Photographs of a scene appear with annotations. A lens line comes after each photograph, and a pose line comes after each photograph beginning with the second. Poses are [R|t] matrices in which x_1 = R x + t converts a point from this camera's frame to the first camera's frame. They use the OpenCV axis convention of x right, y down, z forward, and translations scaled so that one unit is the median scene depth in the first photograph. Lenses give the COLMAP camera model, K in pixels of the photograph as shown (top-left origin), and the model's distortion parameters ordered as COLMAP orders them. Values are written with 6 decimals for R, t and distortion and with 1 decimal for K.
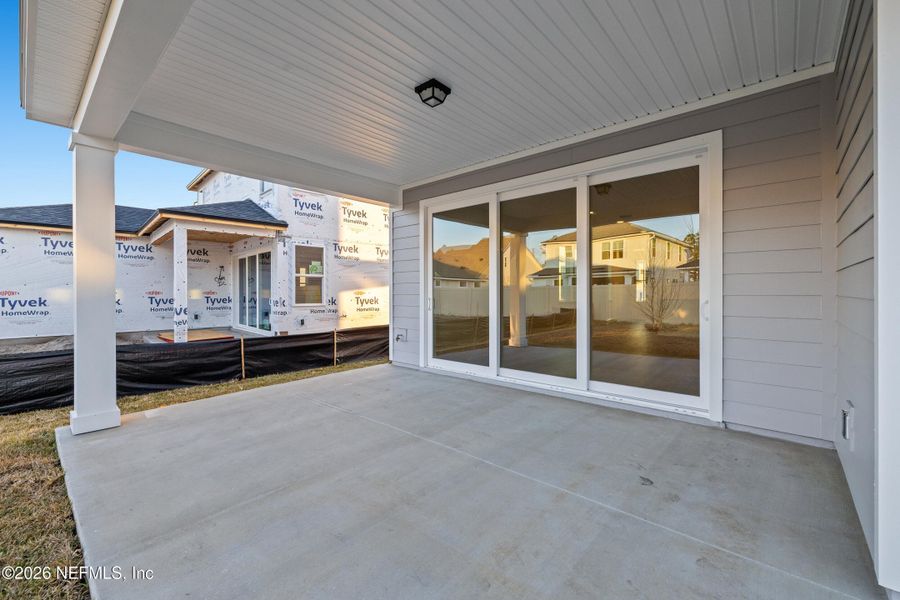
lens RADIAL K [[377.6, 0, 449.6], [0, 377.6, 294.2], [0, 0, 1]] dist [-0.003965, -0.000329]
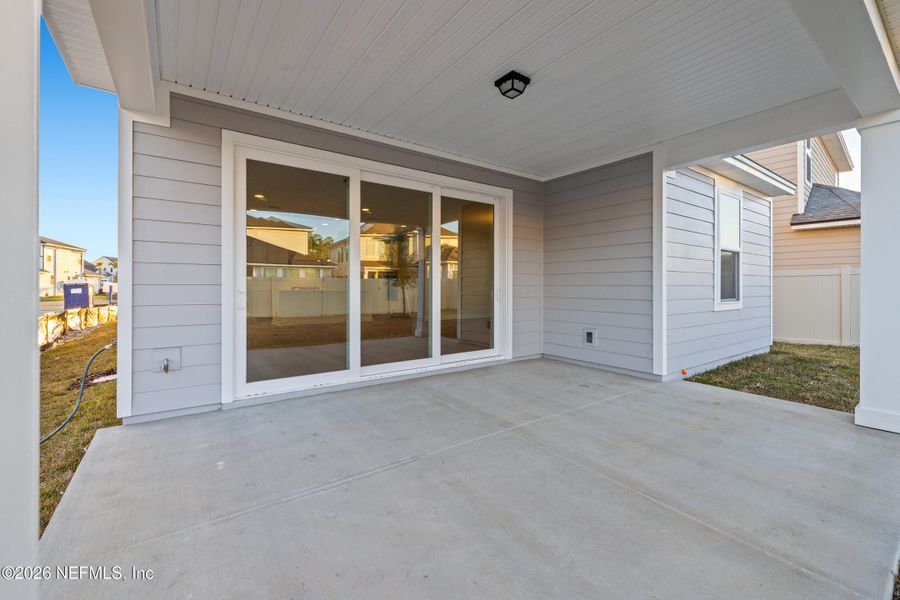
lens RADIAL K [[377.6, 0, 441.3], [0, 377.6, 289.3], [0, 0, 1]] dist [-0.003965, -0.000329]
pose [[0.226052, -0.006278, 0.974095, -0.808893], [0.003019, 0.999979, 0.005745, 0.007811], [-0.974110, 0.001643, 0.226067, 0.719189]]
